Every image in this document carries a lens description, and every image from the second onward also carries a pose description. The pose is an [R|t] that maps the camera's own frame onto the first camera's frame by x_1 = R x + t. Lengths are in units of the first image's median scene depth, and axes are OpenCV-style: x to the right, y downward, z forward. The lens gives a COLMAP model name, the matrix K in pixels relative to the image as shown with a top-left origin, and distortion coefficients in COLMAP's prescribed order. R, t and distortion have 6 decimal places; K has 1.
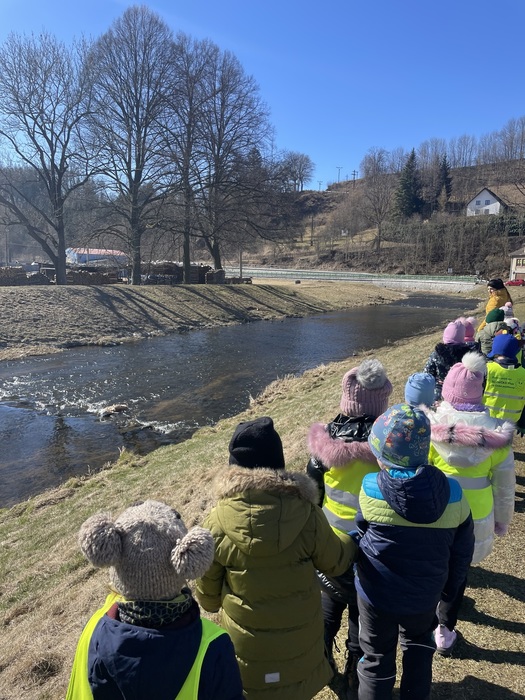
lens RADIAL K [[520.9, 0, 262.5], [0, 520.9, 350.0], [0, 0, 1]] dist [0.072498, -0.106420]
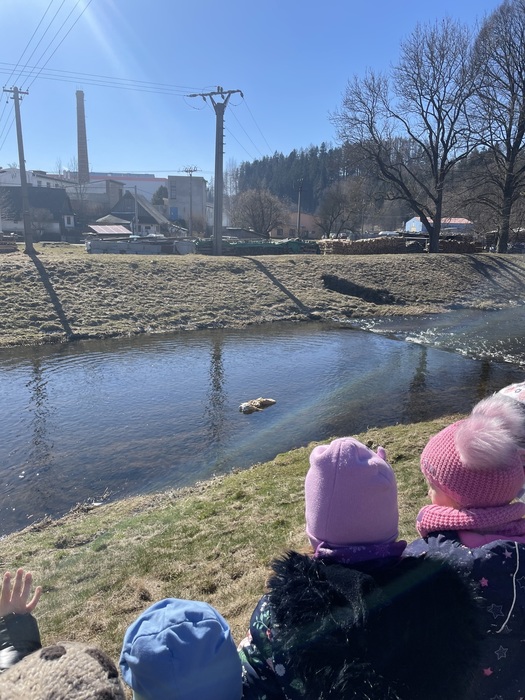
lens RADIAL K [[520.9, 0, 262.5], [0, 520.9, 350.0], [0, 0, 1]] dist [0.072498, -0.106420]
pose [[0.830251, 0.115819, -0.545223, -0.063330], [-0.082986, 0.992957, 0.084559, 0.015858], [0.551177, -0.024959, 0.834015, -0.129906]]
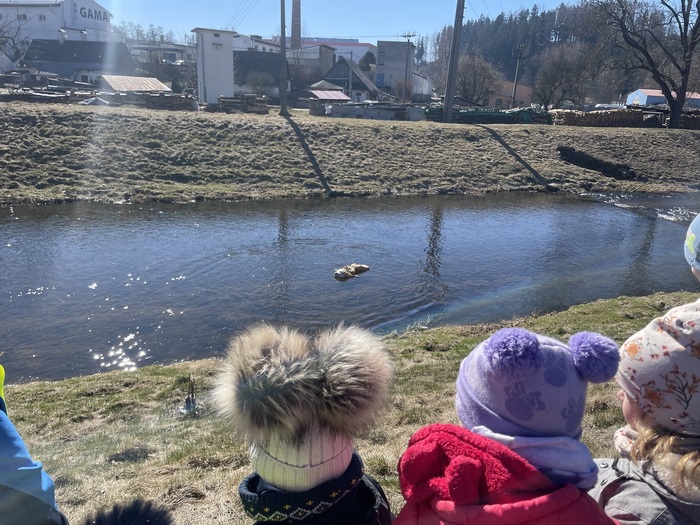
lens RADIAL K [[520.9, 0, 353.4], [0, 520.9, 265.2], [0, 0, 1]] dist [0.072498, -0.106420]
pose [[0.712403, 0.222867, -0.665442, -0.093917], [-0.132267, 0.973879, 0.184568, 0.031126], [0.689194, -0.043471, 0.723272, -0.201245]]
